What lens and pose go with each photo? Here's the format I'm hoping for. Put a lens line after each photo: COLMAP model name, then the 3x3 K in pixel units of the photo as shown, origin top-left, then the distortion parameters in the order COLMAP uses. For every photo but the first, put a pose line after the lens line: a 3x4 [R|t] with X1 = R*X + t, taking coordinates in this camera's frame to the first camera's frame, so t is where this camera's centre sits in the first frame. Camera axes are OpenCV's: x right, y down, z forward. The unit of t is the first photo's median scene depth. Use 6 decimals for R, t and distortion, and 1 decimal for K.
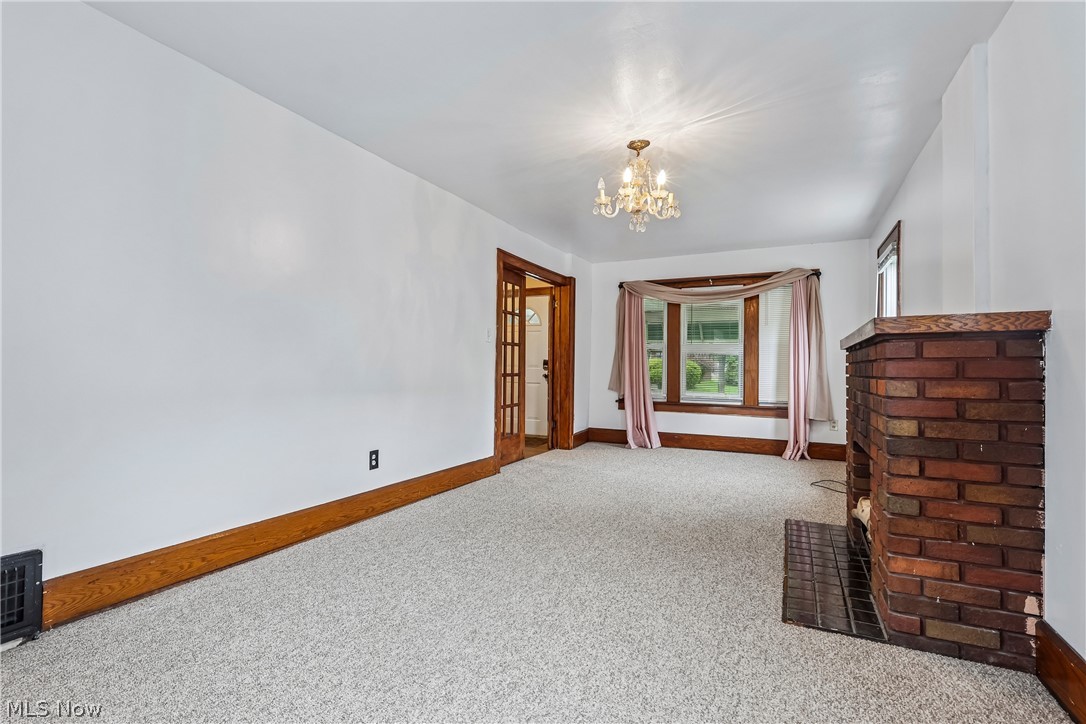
lens RADIAL K [[508.5, 0, 538.3], [0, 508.5, 361.9], [0, 0, 1]] dist [0.011125, 0.000073]
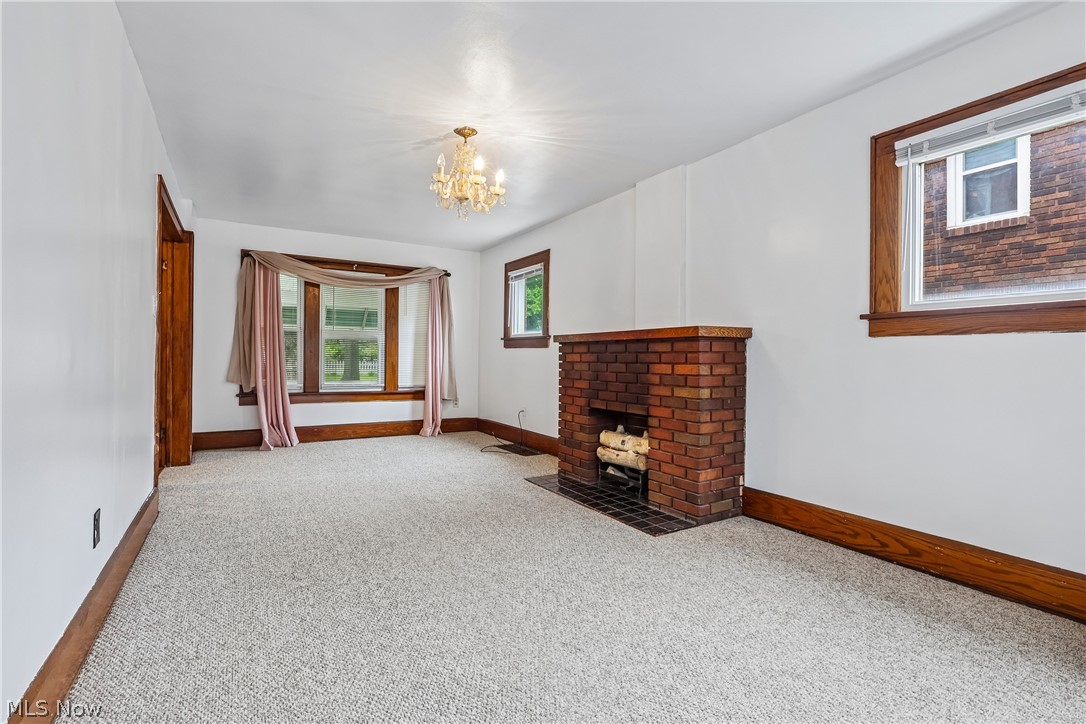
lens RADIAL K [[502.7, 0, 543.9], [0, 502.7, 361.1], [0, 0, 1]] dist [0.001368, 0.000160]
pose [[0.534537, -0.010072, 0.845085, -0.452912], [-0.012900, 0.999715, 0.020074, -0.000933], [-0.845047, -0.021632, 0.534255, 0.277278]]
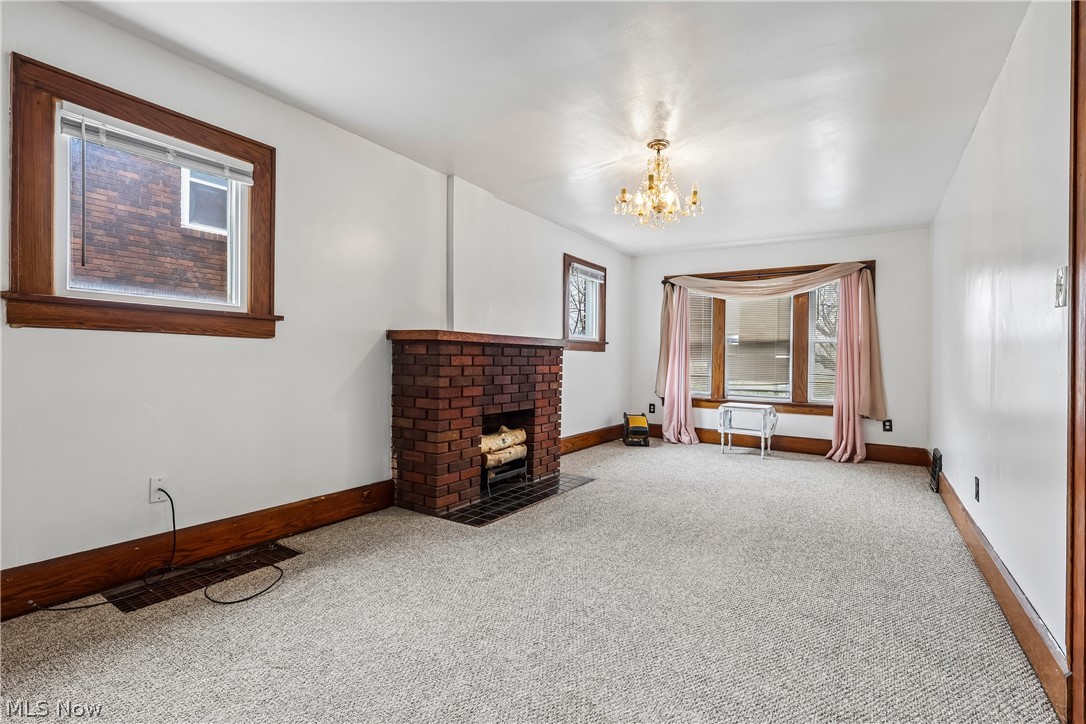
lens RADIAL K [[502.7, 0, 543.9], [0, 502.7, 361.1], [0, 0, 1]] dist [0.001368, 0.000160]
pose [[-0.993382, -0.021509, 0.112826, 0.245528], [-0.022576, 0.999712, -0.008190, 0.017254], [-0.112617, -0.010683, -0.993581, 1.653496]]
